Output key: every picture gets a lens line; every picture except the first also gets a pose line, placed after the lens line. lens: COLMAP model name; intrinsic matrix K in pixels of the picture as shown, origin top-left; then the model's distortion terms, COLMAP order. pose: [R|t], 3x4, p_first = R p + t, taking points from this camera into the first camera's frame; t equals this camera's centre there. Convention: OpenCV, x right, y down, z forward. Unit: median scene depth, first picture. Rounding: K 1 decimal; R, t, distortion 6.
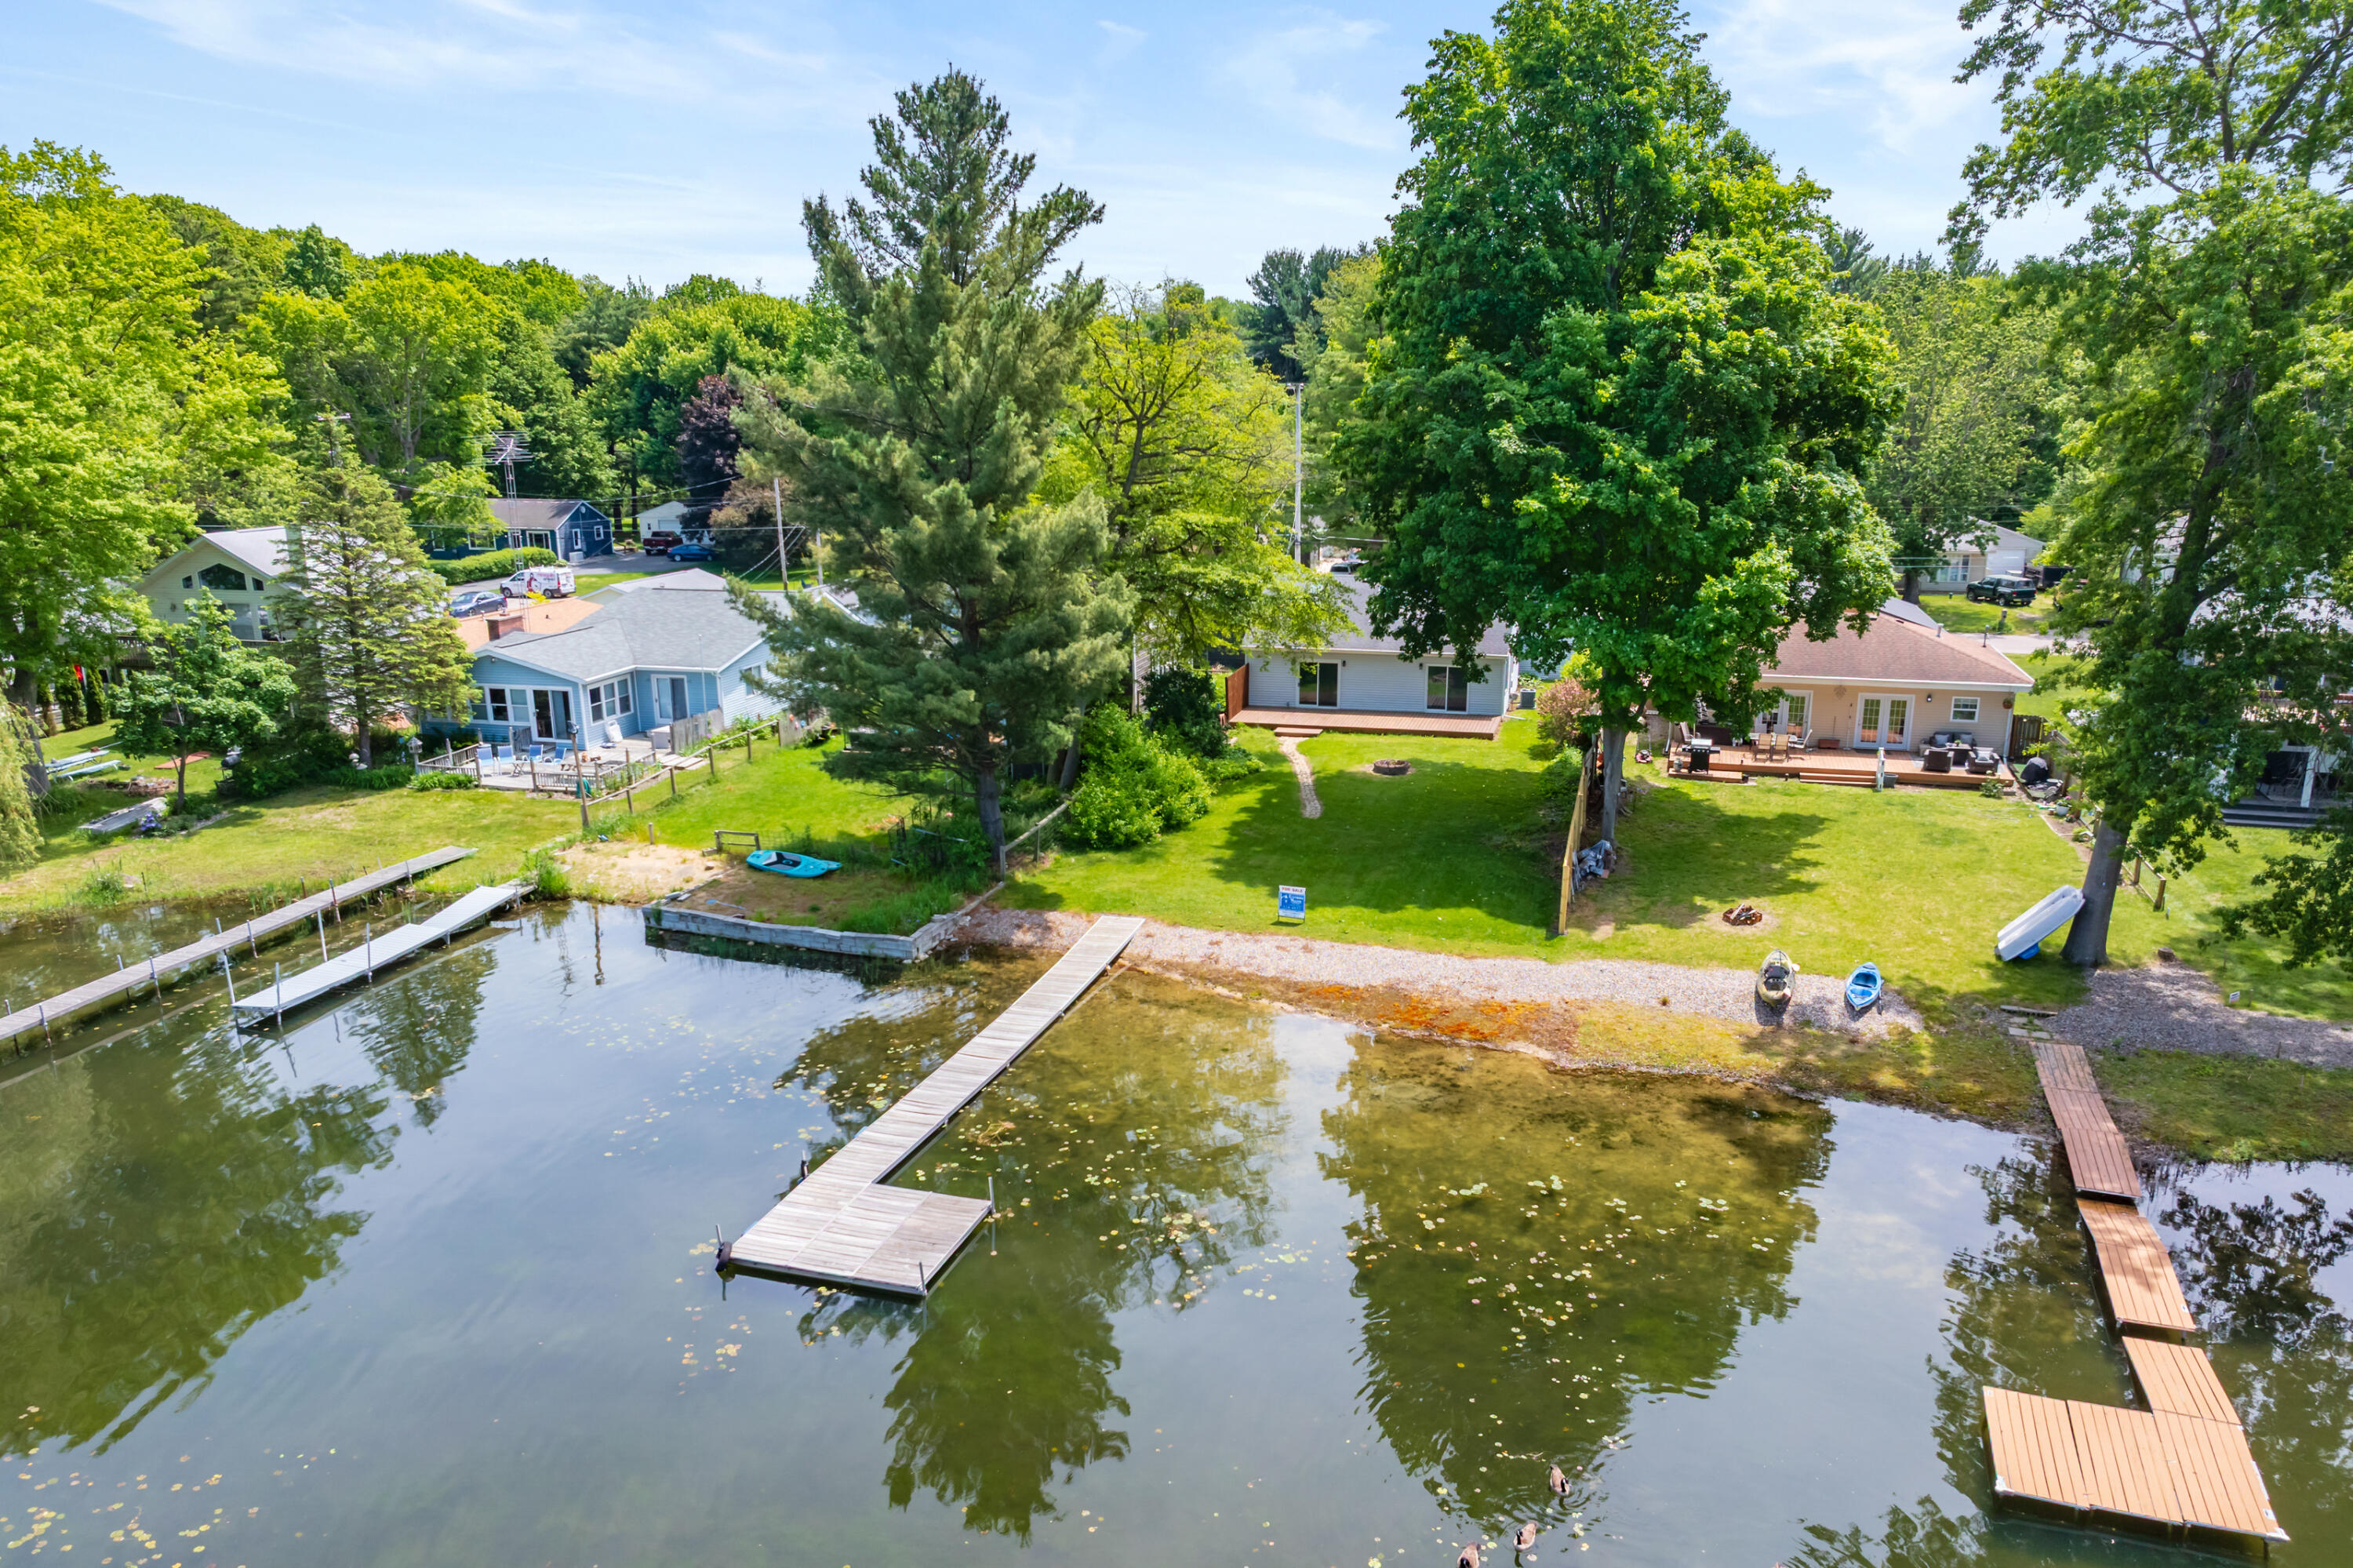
lens RADIAL K [[1674.6, 0, 1176.9], [0, 1674.6, 710.6], [0, 0, 1]] dist [-0.040508, 0.031511]
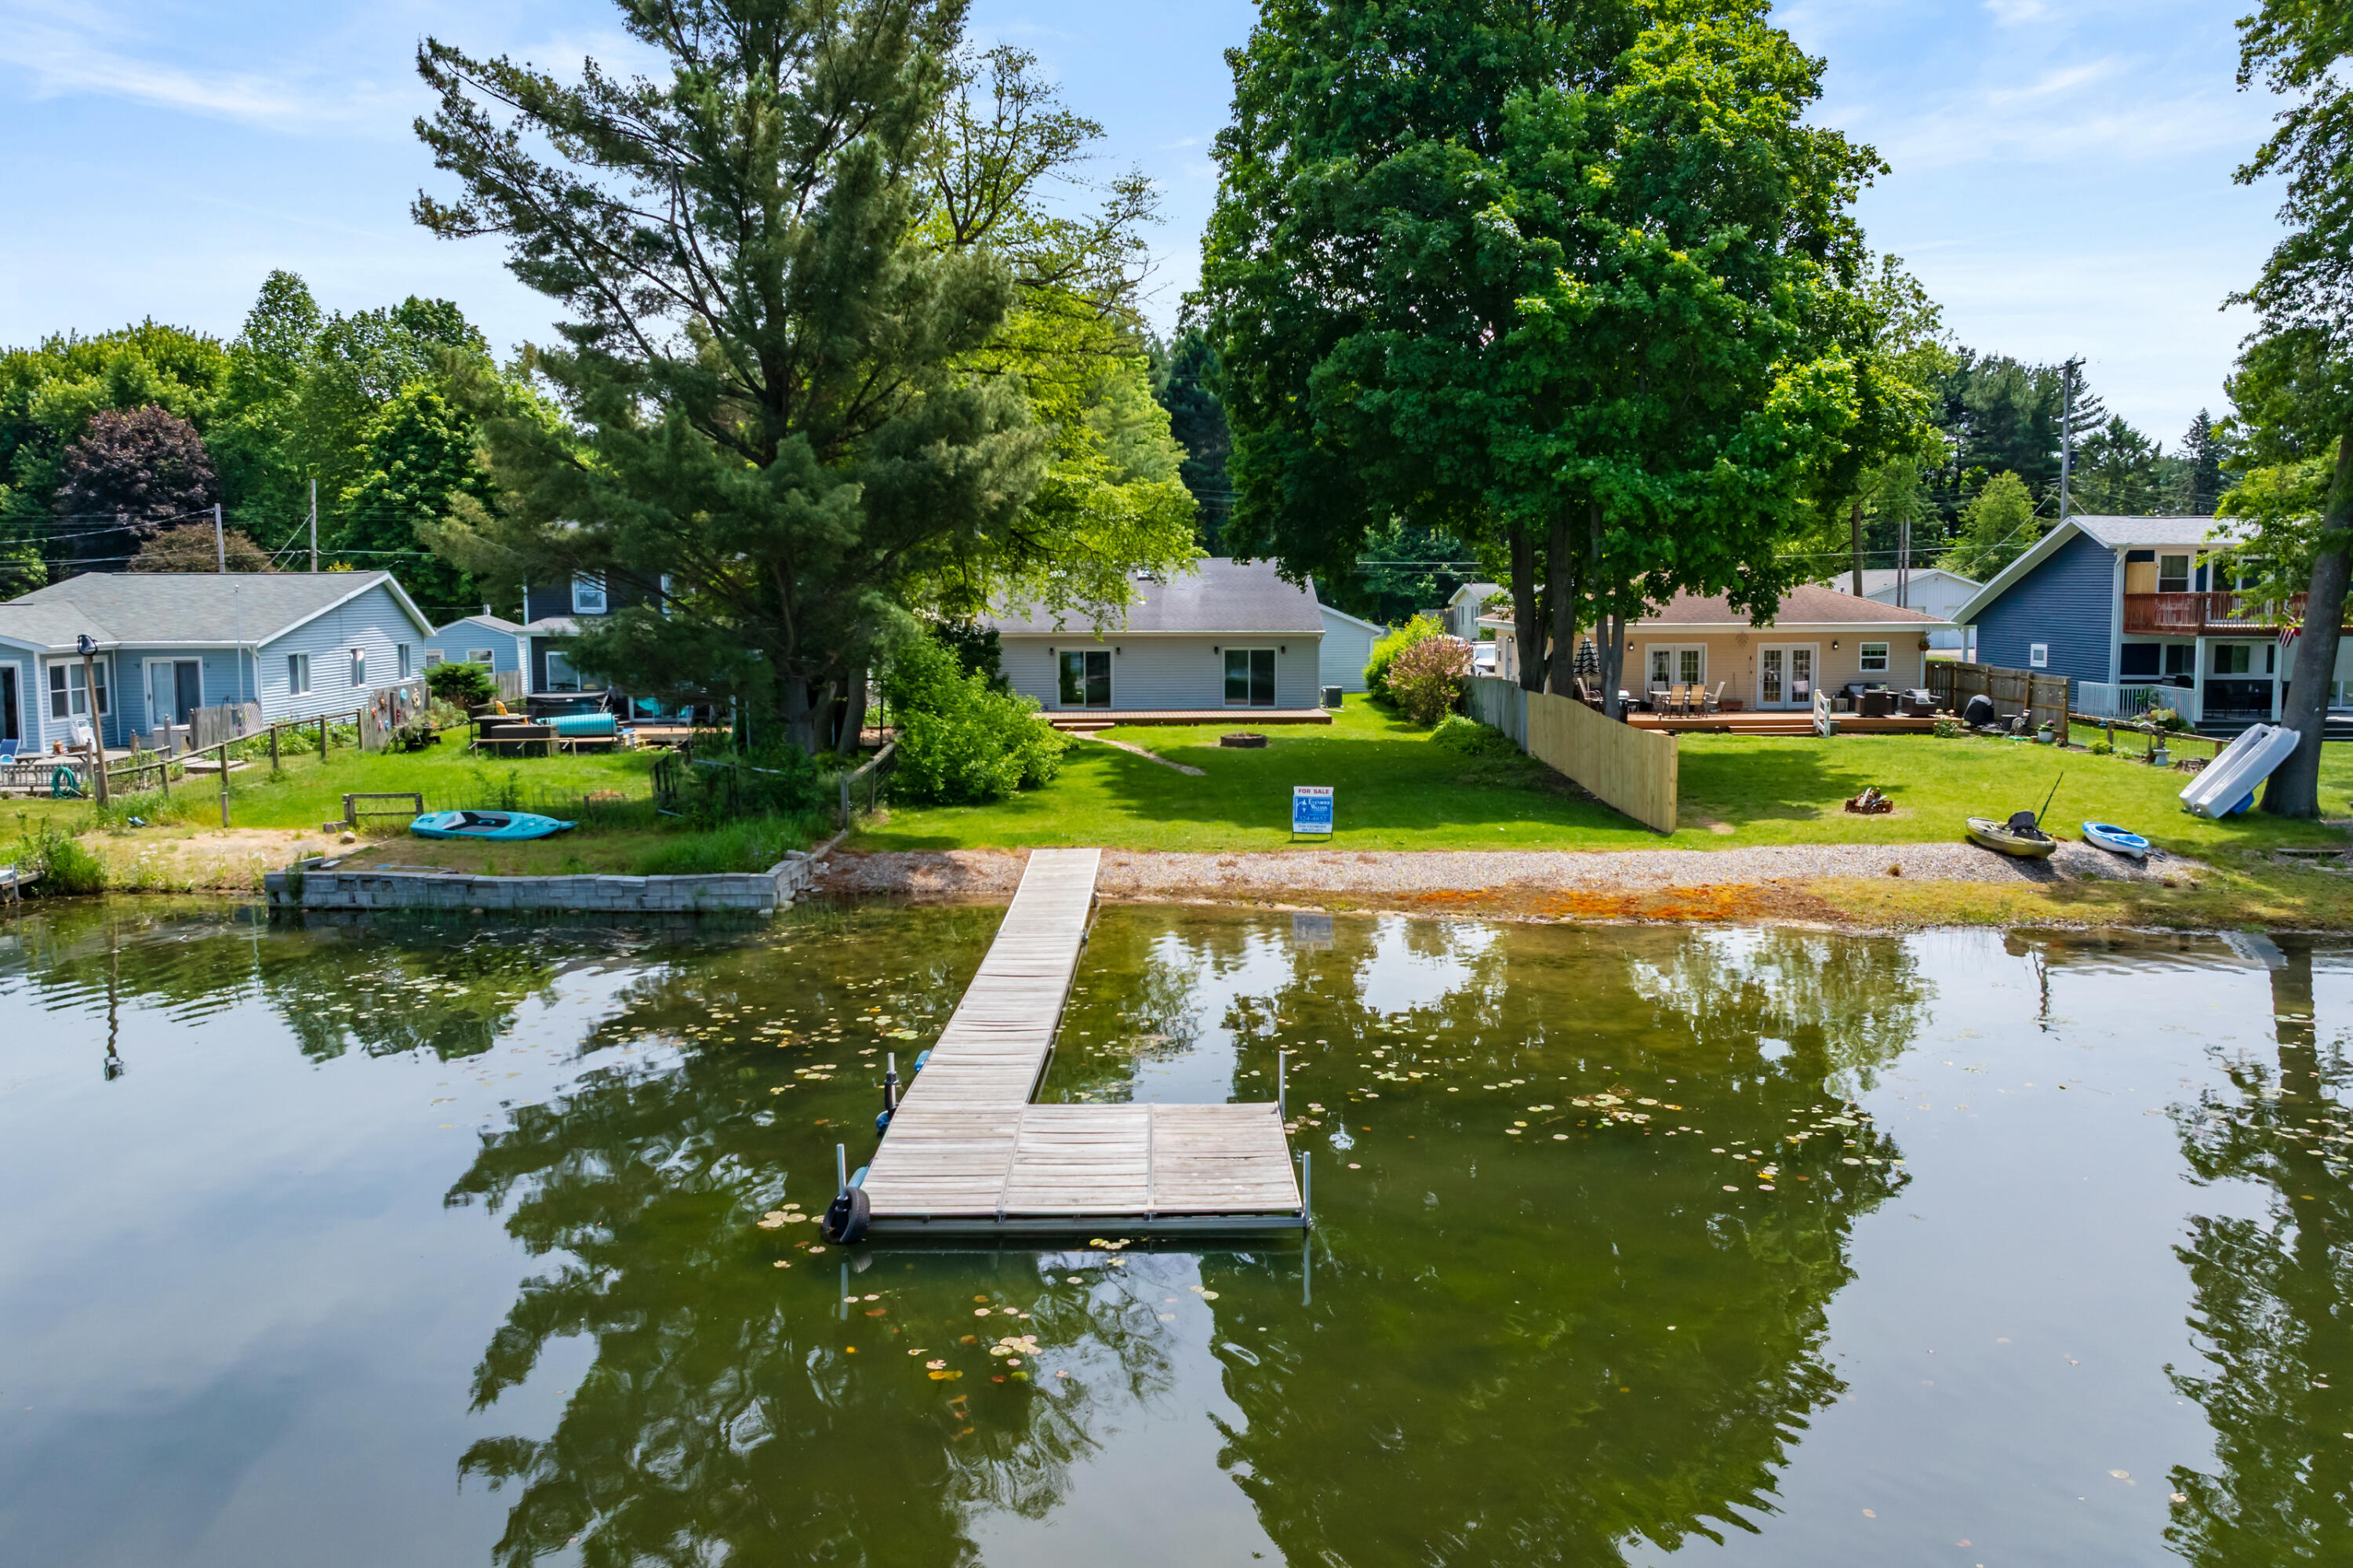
lens RADIAL K [[1808.2, 0, 1099.1], [0, 1808.2, 710.1], [0, 0, 1]] dist [-0.029488, -0.004896]
pose [[0.955695, -0.010491, 0.294172, -0.222771], [0.052378, 0.989477, -0.134874, 0.160816], [-0.289662, 0.144307, 0.946188, 0.297443]]
